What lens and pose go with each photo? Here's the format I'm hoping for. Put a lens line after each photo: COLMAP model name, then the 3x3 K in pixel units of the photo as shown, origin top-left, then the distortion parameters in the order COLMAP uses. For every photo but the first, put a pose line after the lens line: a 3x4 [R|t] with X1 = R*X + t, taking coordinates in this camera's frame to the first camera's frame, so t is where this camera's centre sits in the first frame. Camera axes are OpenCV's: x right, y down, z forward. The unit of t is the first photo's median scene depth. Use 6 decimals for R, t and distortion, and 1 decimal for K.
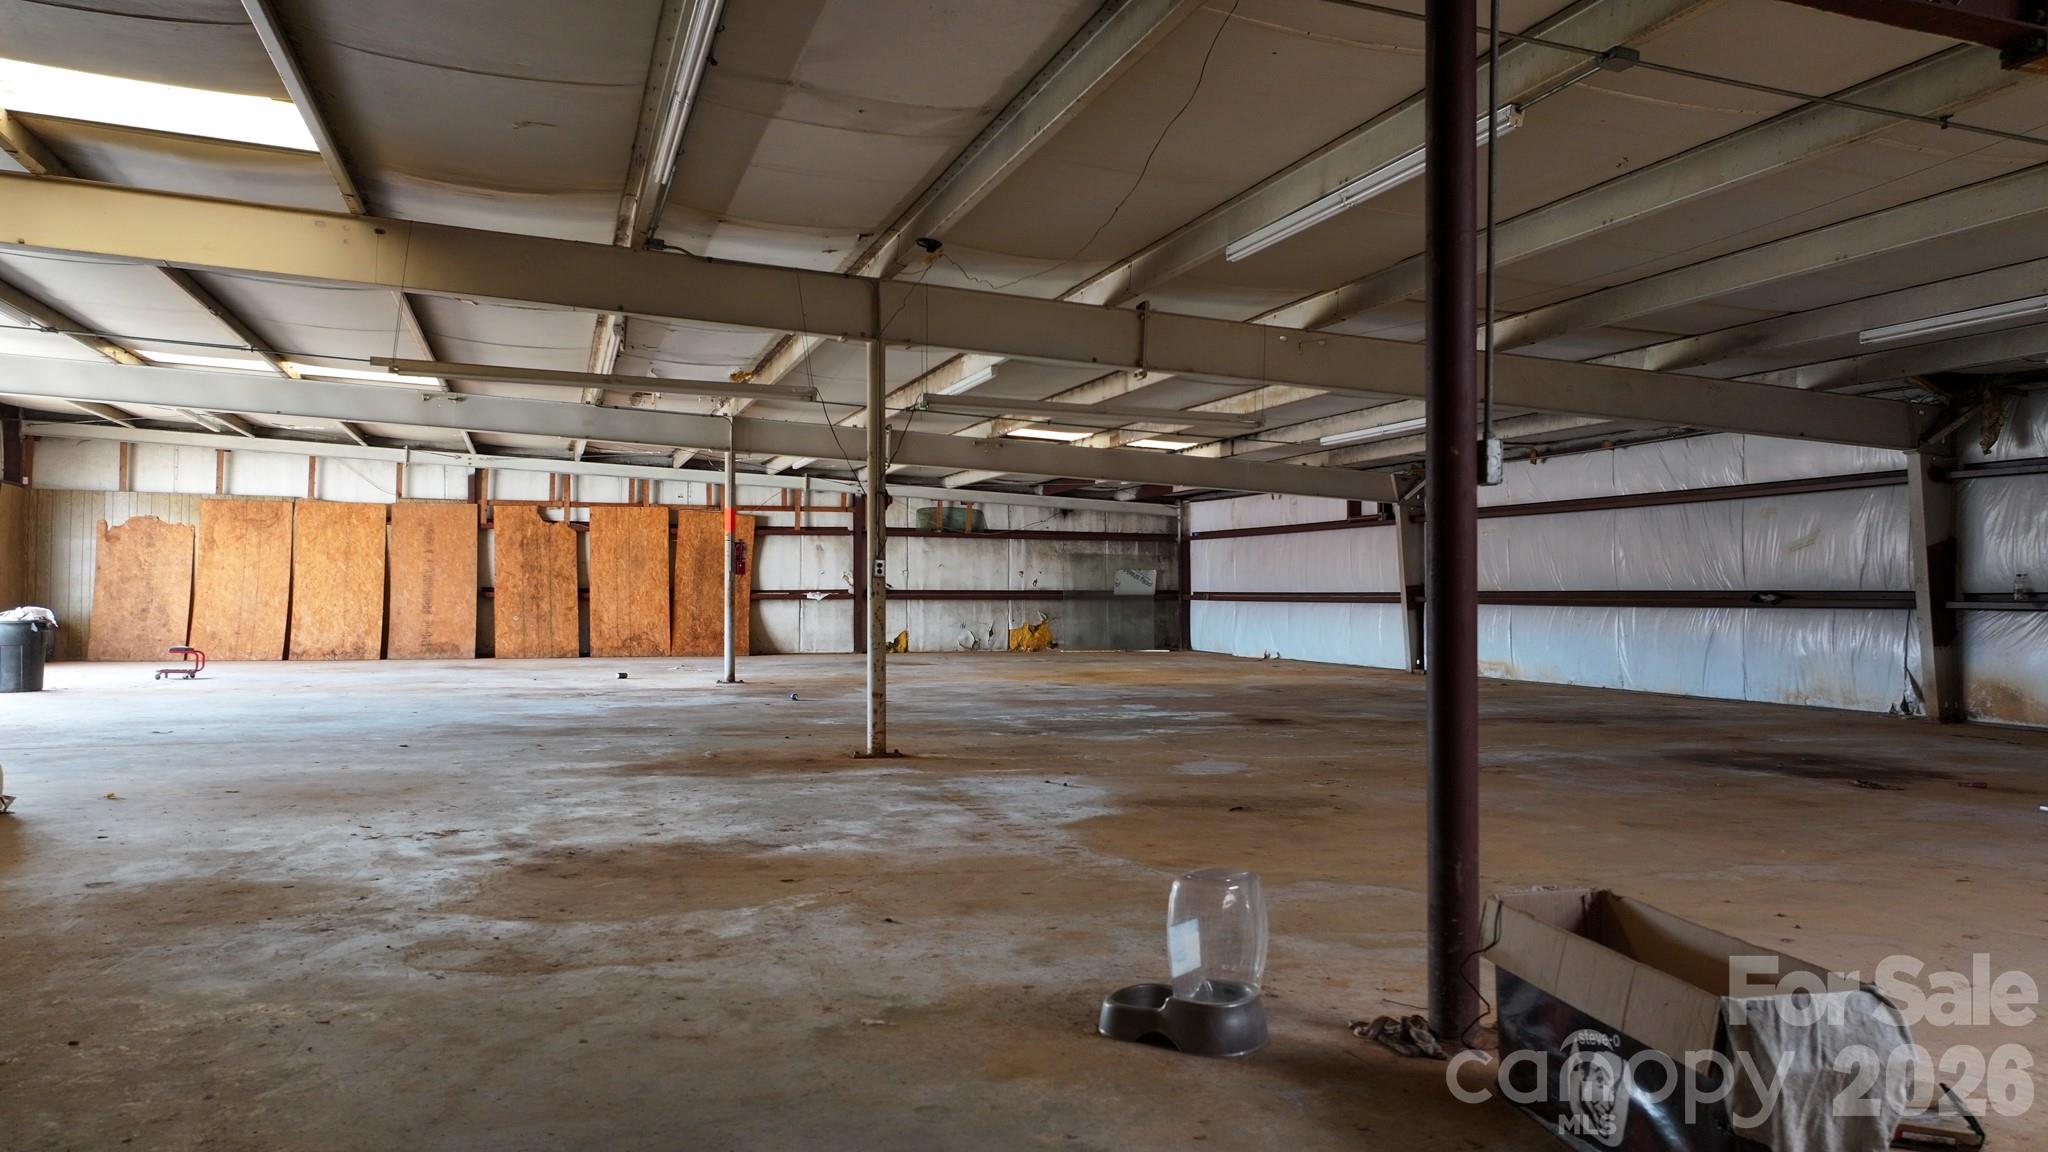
lens RADIAL K [[1430.7, 0, 1024.0], [0, 1430.7, 576.0], [0, 0, 1]] dist [0.005137, 0.002479]
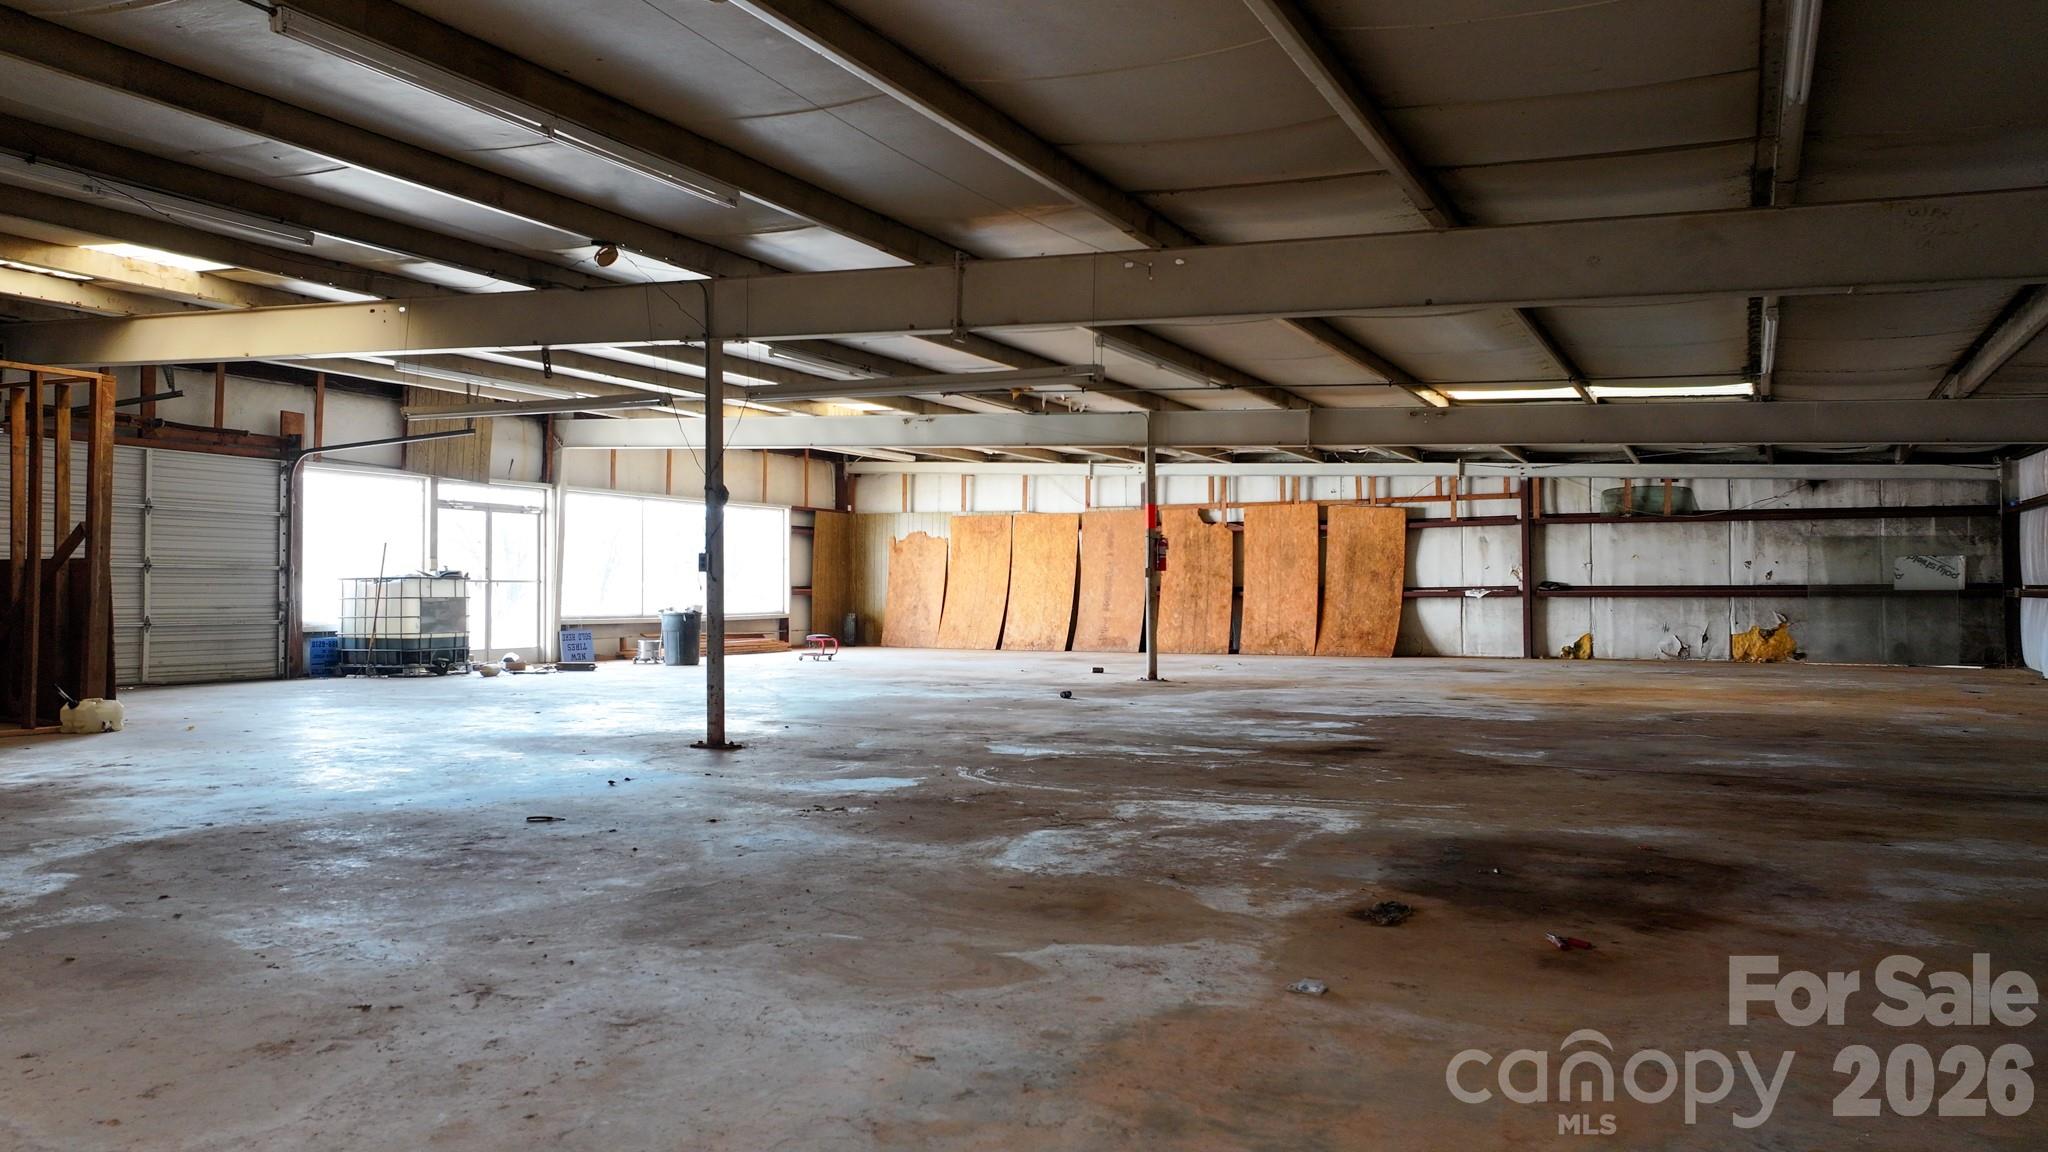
lens RADIAL K [[1430.7, 0, 1024.0], [0, 1430.7, 576.0], [0, 0, 1]] dist [0.005137, 0.002479]
pose [[0.705728, -0.013542, -0.708354, 0.293109], [0.012824, 0.999898, -0.006339, 0.005086], [0.708367, -0.004610, 0.705829, 0.162555]]
